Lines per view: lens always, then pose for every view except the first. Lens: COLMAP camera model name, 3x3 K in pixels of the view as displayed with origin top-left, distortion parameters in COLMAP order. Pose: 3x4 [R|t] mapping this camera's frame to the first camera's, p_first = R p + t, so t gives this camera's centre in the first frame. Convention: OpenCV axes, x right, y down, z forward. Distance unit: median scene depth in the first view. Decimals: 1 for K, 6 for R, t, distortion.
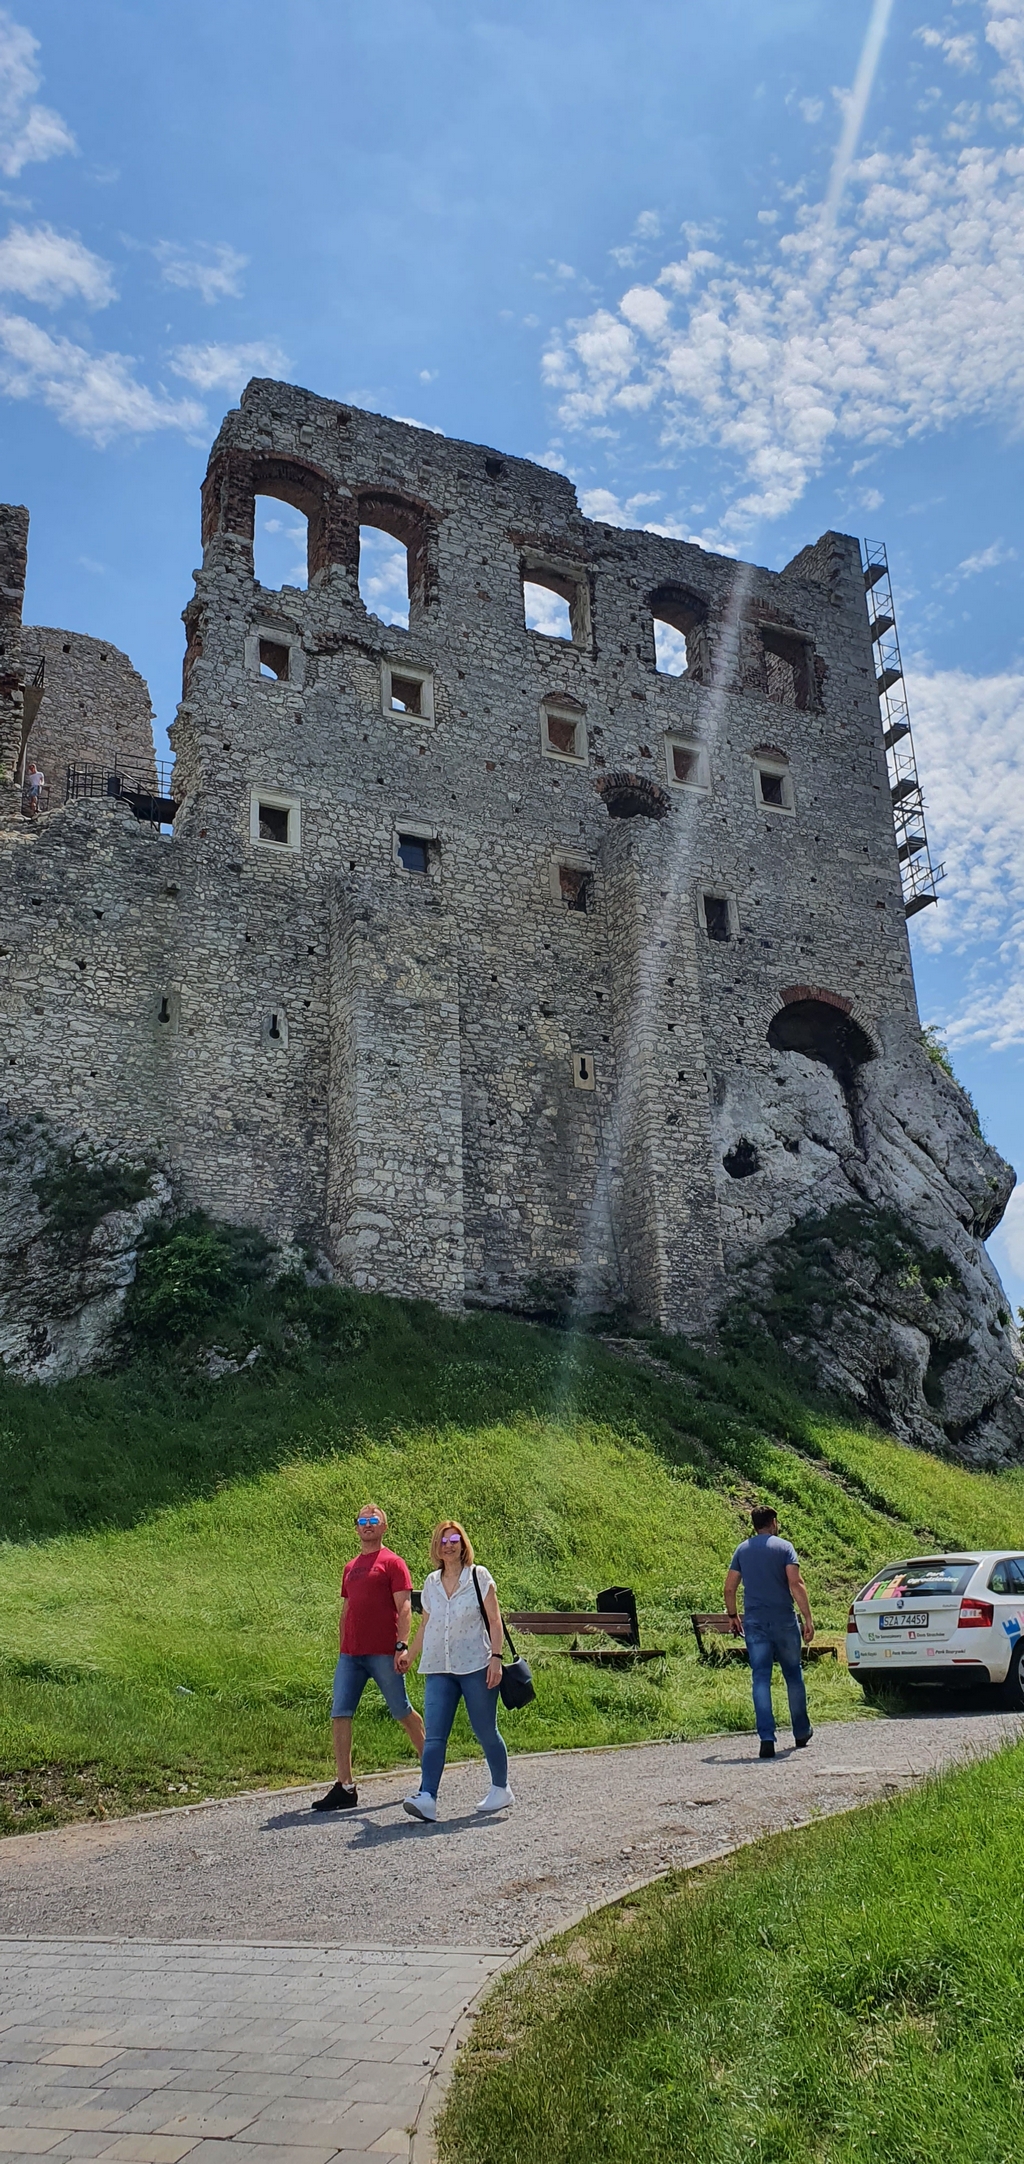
lens RADIAL K [[1683.3, 0, 532.9], [0, 1683.3, 1069.9], [0, 0, 1]] dist [0.258985, -0.915575]
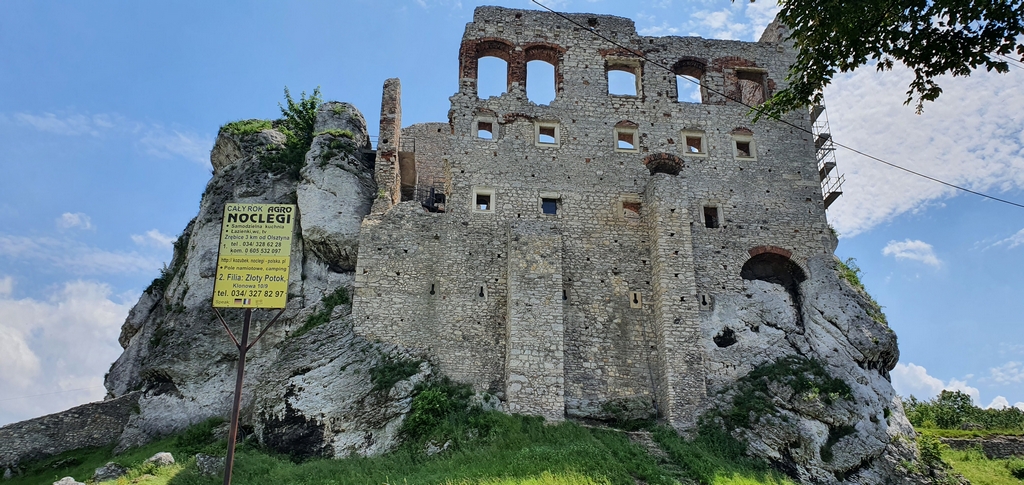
lens RADIAL K [[796.6, 0, 503.4], [0, 796.6, 242.9], [0, 0, 1]] dist [0.258985, -0.915575]
pose [[0.931690, -0.096909, -0.350089, 0.231917], [0.079314, 0.994775, -0.064288, -0.018159], [0.354490, 0.032130, 0.934508, 0.011085]]
